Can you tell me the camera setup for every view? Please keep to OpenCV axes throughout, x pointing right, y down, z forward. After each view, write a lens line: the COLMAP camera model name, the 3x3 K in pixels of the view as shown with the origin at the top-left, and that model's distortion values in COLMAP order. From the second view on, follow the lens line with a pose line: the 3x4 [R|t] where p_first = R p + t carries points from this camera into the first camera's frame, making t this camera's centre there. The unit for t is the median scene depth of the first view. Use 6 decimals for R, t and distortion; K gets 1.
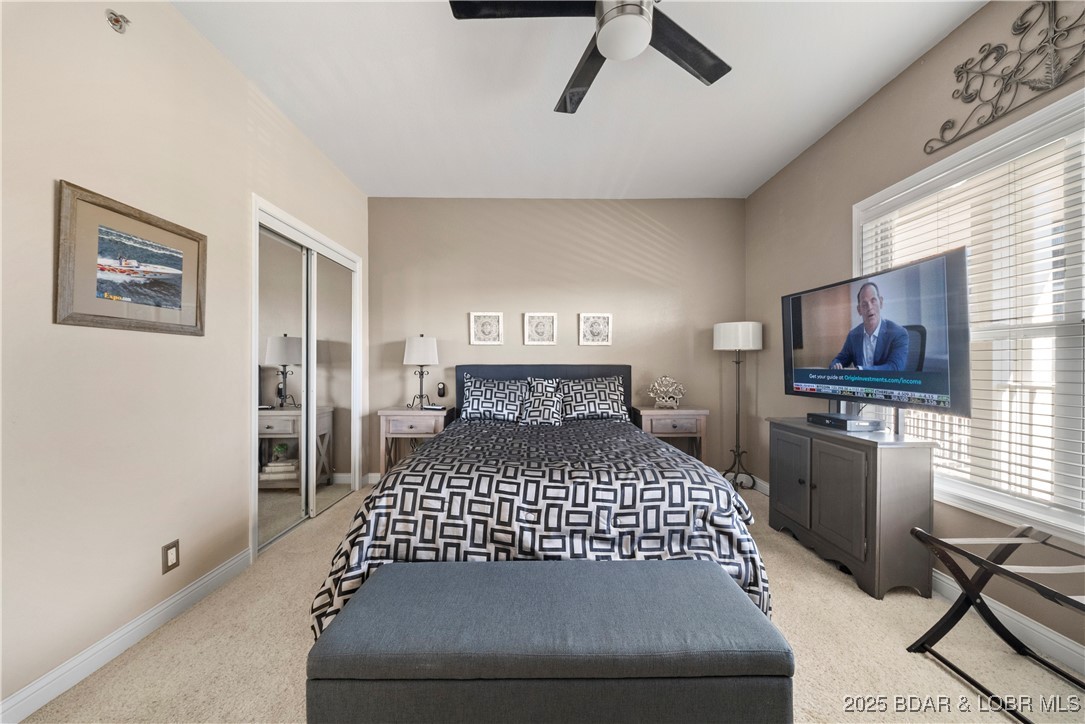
lens RADIAL K [[382.4, 0, 540.0], [0, 382.4, 366.0], [0, 0, 1]] dist [-0.000020, -0.003750]
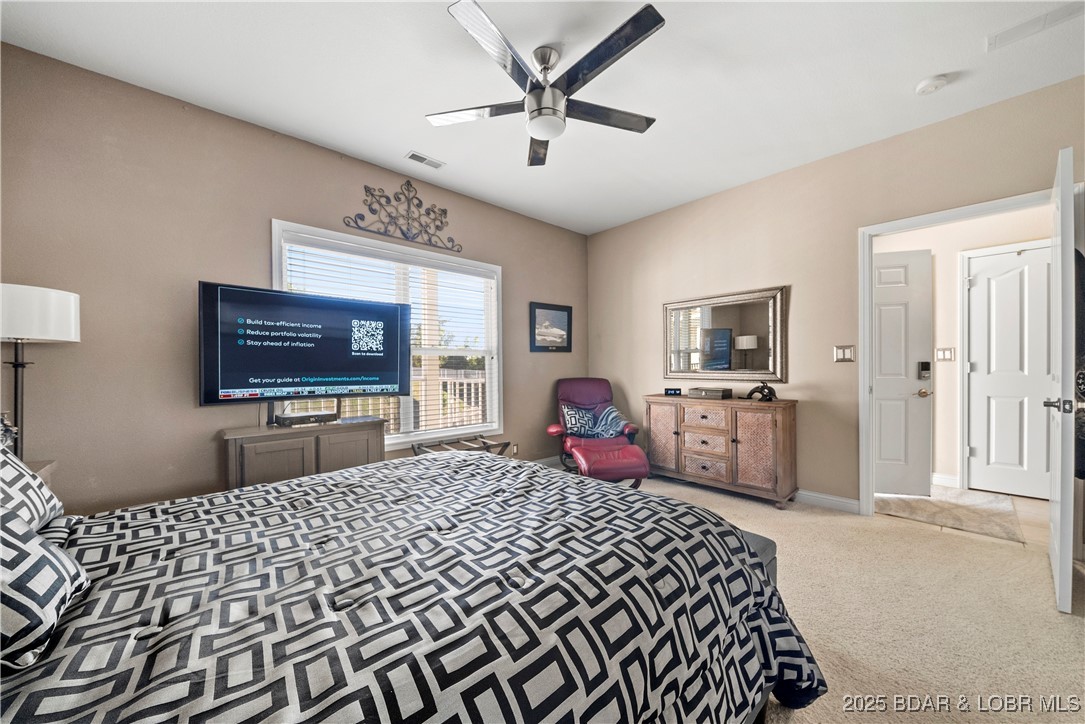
lens RADIAL K [[382.4, 0, 540.0], [0, 382.4, 366.0], [0, 0, 1]] dist [-0.000020, -0.003750]
pose [[-0.658143, -0.002107, 0.752890, -0.626252], [0.000670, 0.999994, 0.003384, -0.016065], [-0.752892, 0.002731, -0.658138, 1.495403]]
